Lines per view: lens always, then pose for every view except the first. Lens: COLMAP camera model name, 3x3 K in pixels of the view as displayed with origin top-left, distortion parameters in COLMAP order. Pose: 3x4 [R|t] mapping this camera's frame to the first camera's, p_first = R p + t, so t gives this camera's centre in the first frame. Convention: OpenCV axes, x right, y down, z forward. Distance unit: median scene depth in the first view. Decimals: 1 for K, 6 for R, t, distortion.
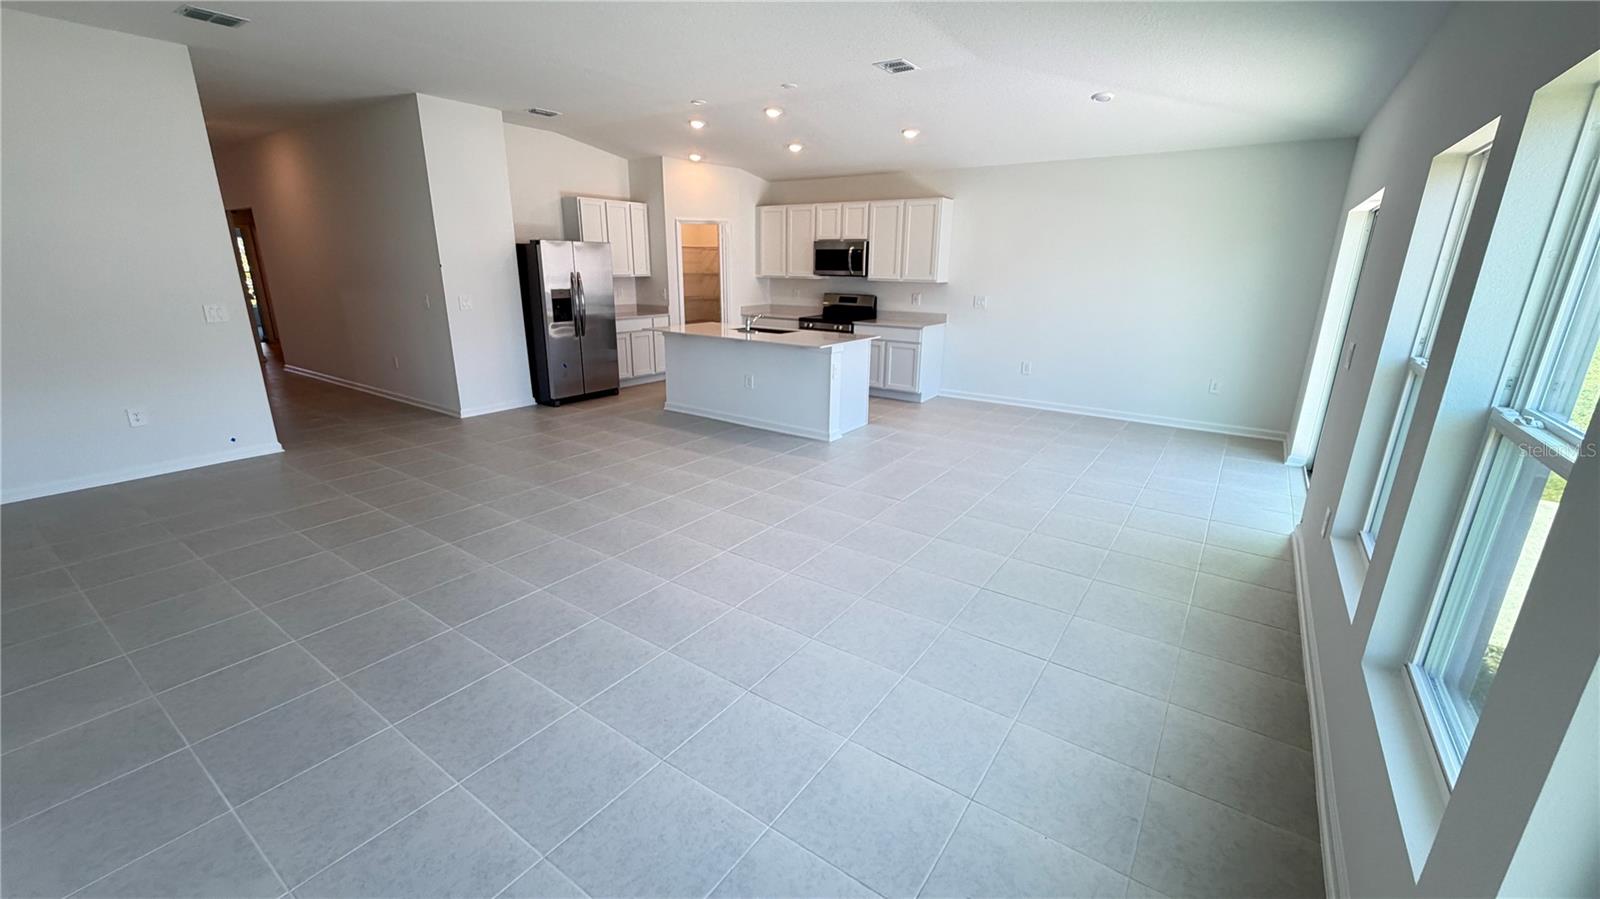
lens RADIAL K [[638.3, 0, 797.1], [0, 638.3, 449.9], [0, 0, 1]] dist [0.001807, 0.000467]
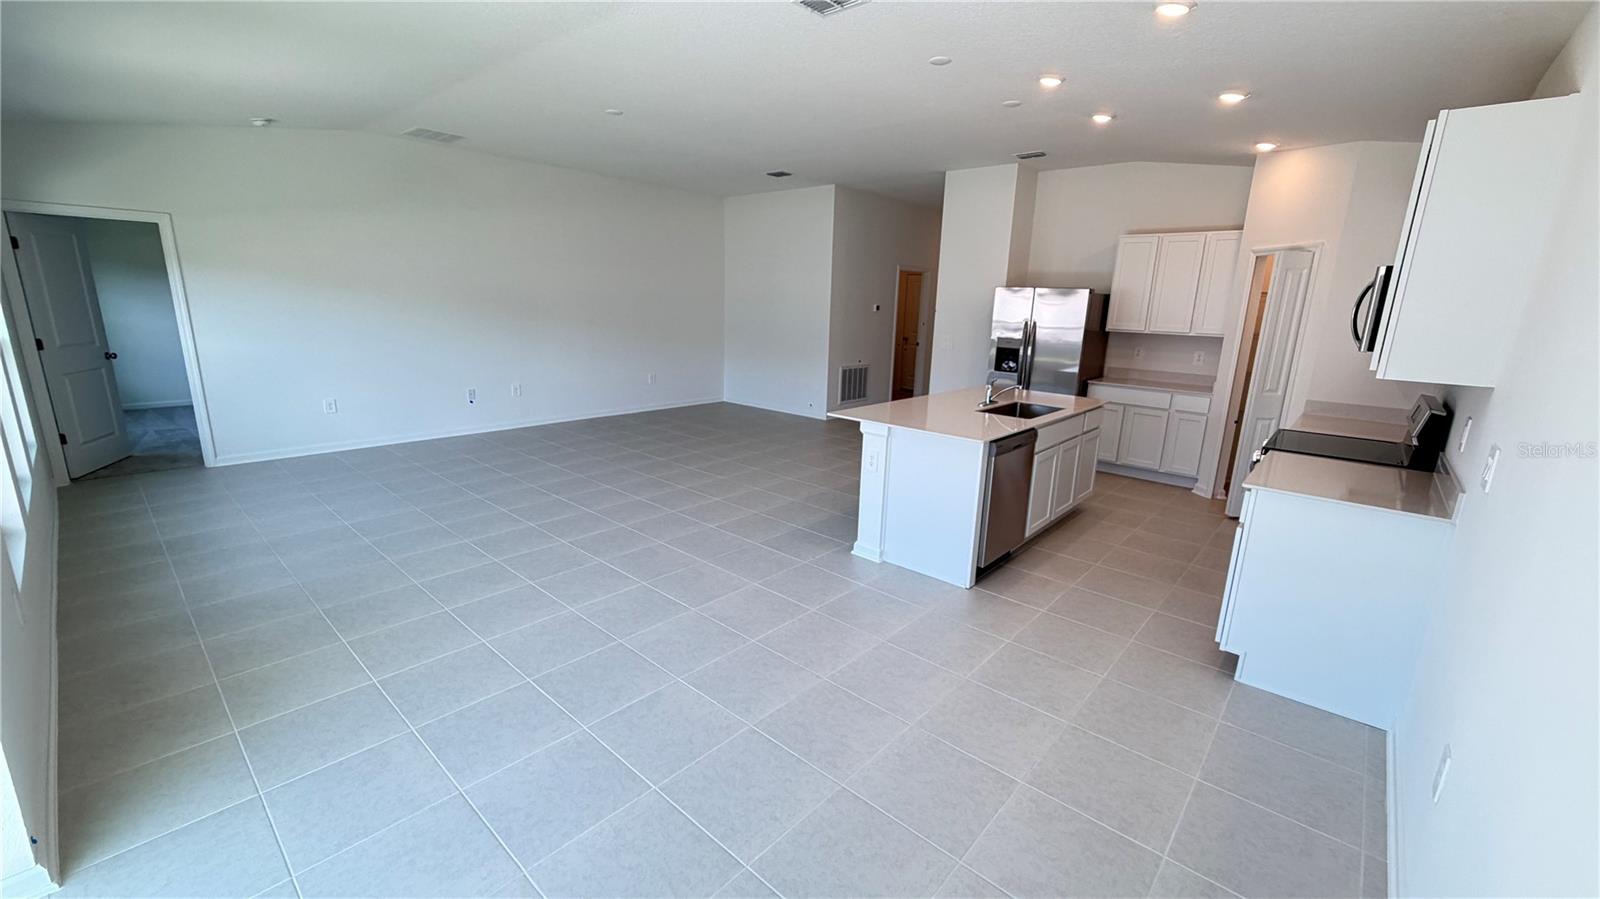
lens RADIAL K [[638.3, 0, 796.7], [0, 638.3, 451.8], [0, 0, 1]] dist [0.001807, 0.000467]
pose [[-0.118698, 0.217325, -0.968855, 0.613480], [-0.308128, 0.919520, 0.244008, -0.230165], [0.943911, 0.327495, -0.042181, 0.796444]]
